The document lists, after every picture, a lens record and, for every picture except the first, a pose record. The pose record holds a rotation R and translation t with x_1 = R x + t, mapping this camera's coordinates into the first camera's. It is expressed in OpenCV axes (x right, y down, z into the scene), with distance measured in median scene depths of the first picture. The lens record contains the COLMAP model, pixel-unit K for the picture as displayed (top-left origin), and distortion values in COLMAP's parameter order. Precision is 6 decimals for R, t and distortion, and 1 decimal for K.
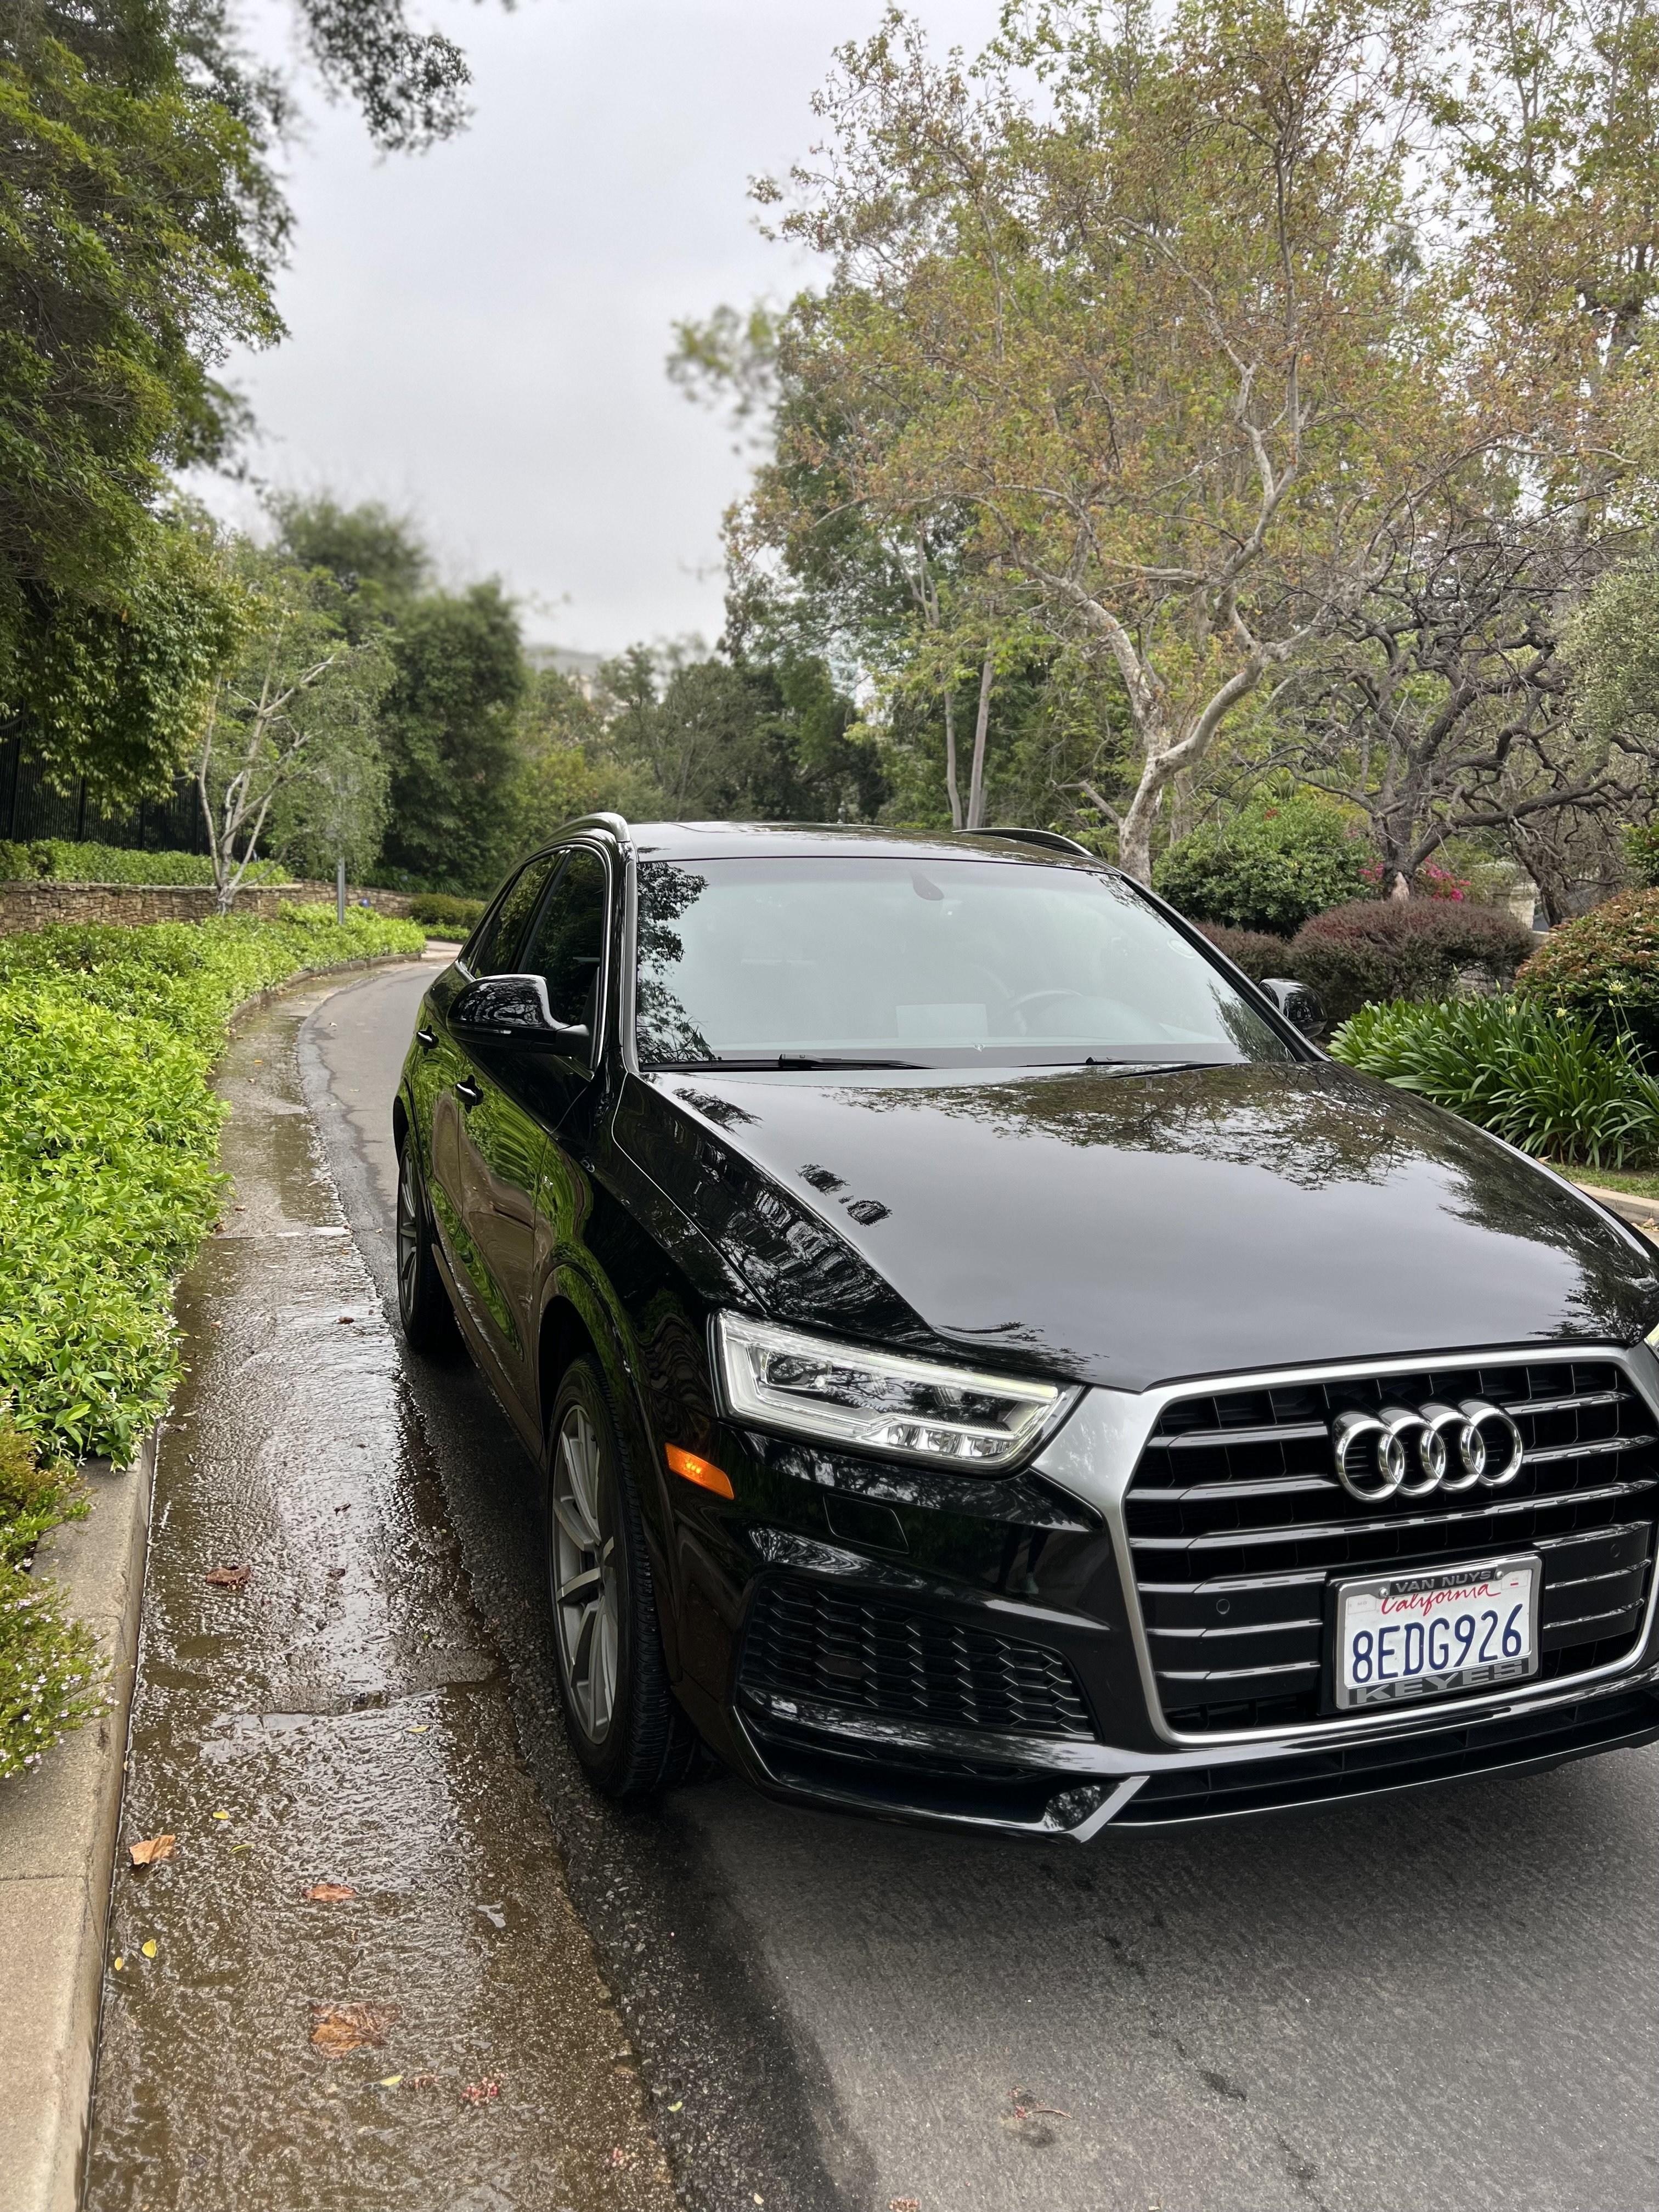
lens RADIAL K [[1666.3, 0, 830.6], [0, 1666.3, 1118.1], [0, 0, 1]] dist [0.018800, -0.011839]
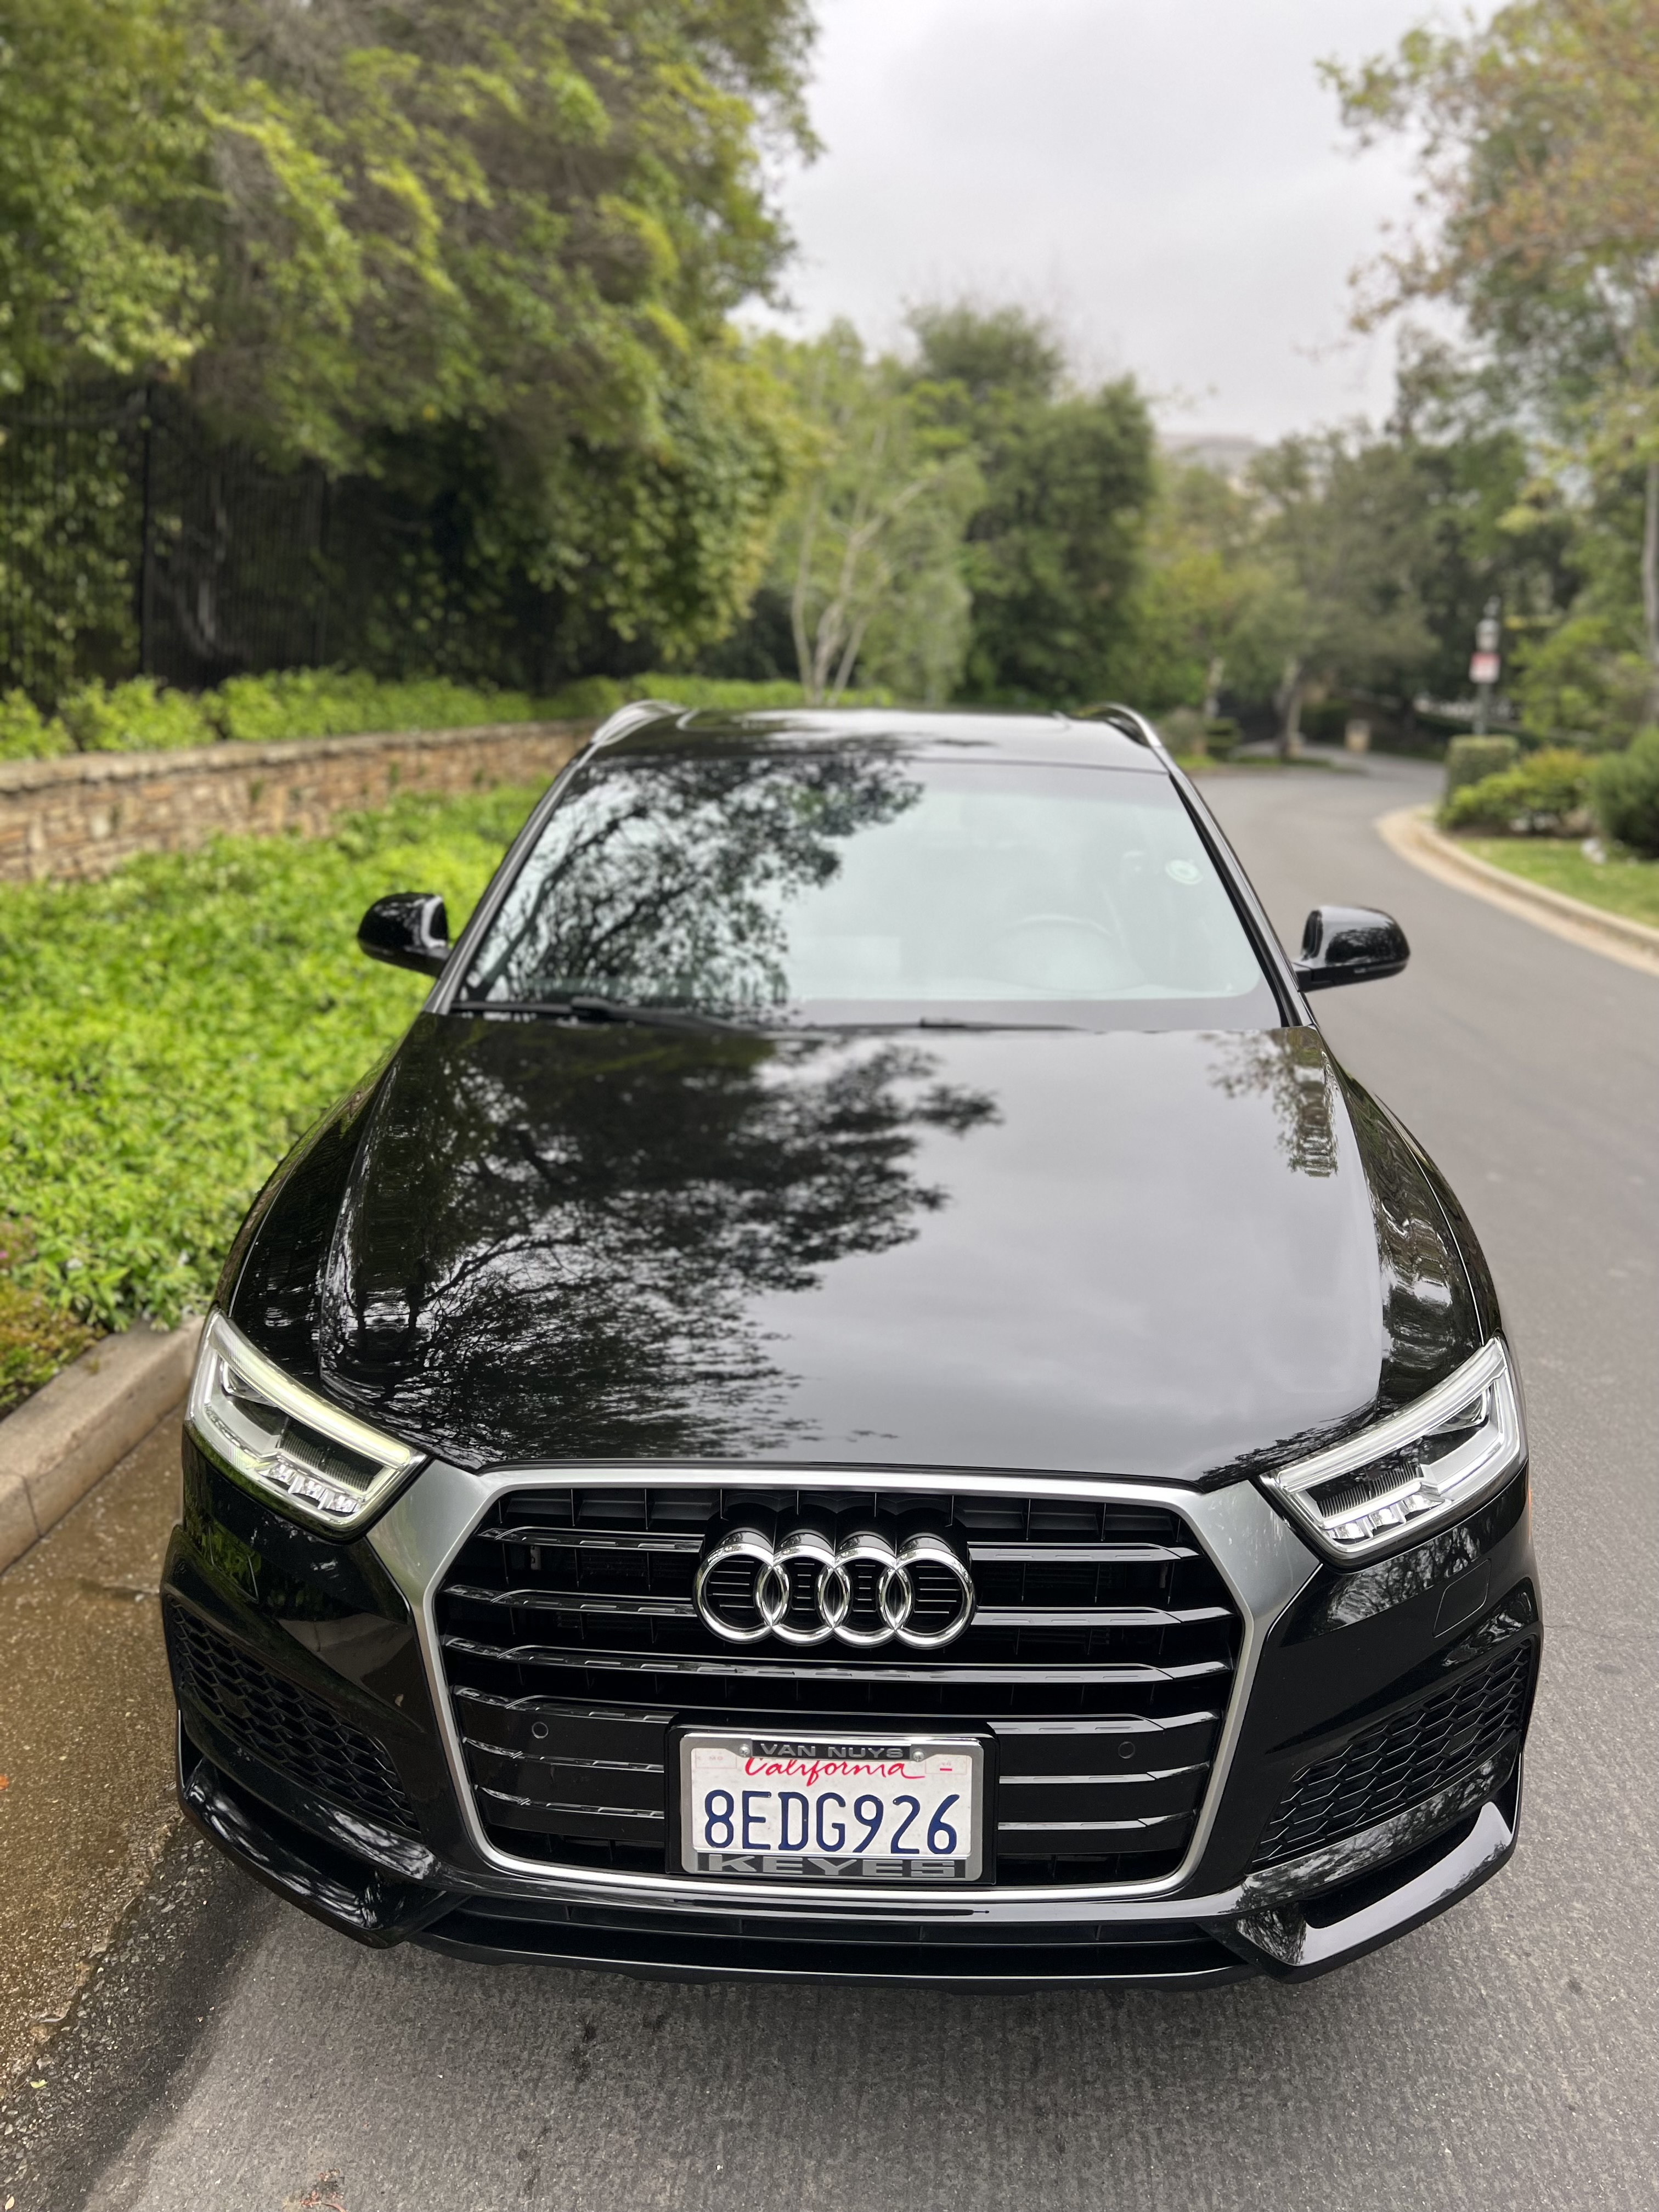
lens RADIAL K [[1652.1, 0, 829.0], [0, 1652.1, 1111.5], [0, 0, 1]] dist [0.060563, -0.072096]
pose [[0.923456, 0.078395, -0.375612, 0.089140], [-0.037812, 0.992734, 0.114234, -0.017184], [0.381838, -0.091287, 0.919710, 0.039052]]
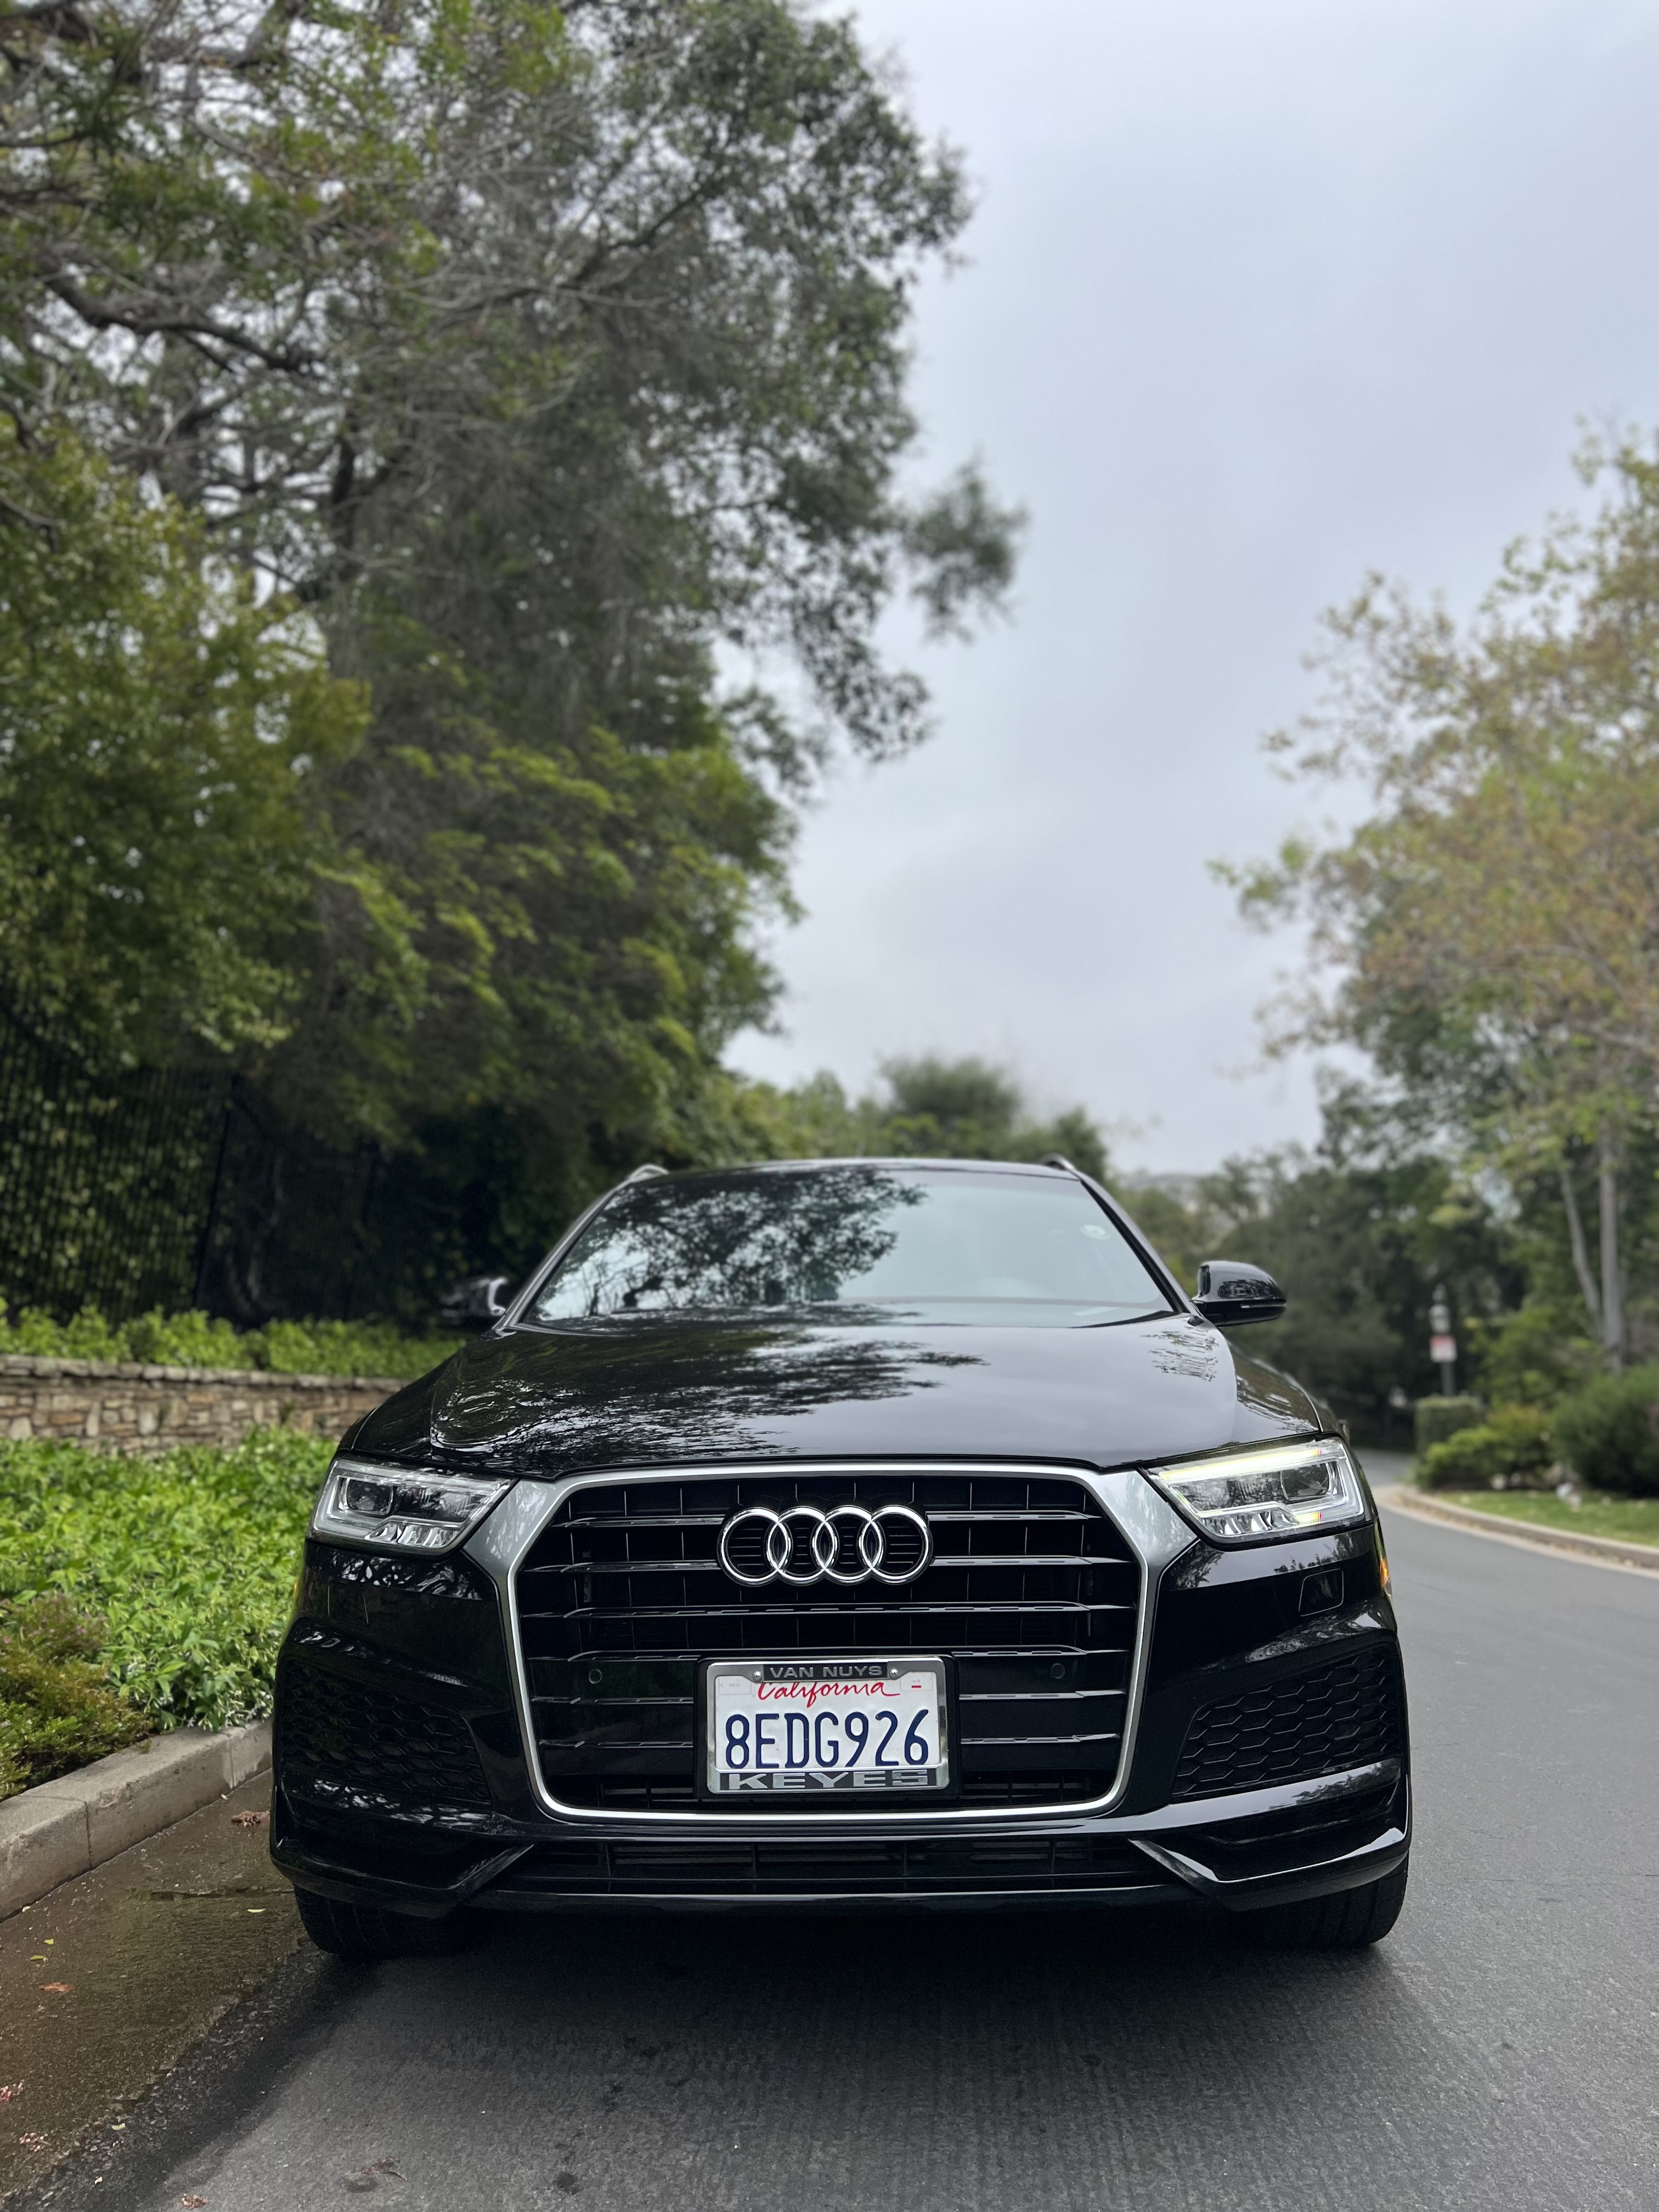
lens RADIAL K [[1651.4, 0, 838.4], [0, 1651.4, 1111.4], [0, 0, 1]] dist [0.068195, -0.085974]
pose [[0.926439, -0.107147, -0.360875, 0.108159], [-0.011228, 0.950347, -0.310991, 0.036899], [0.376278, 0.292166, 0.879235, -0.000699]]
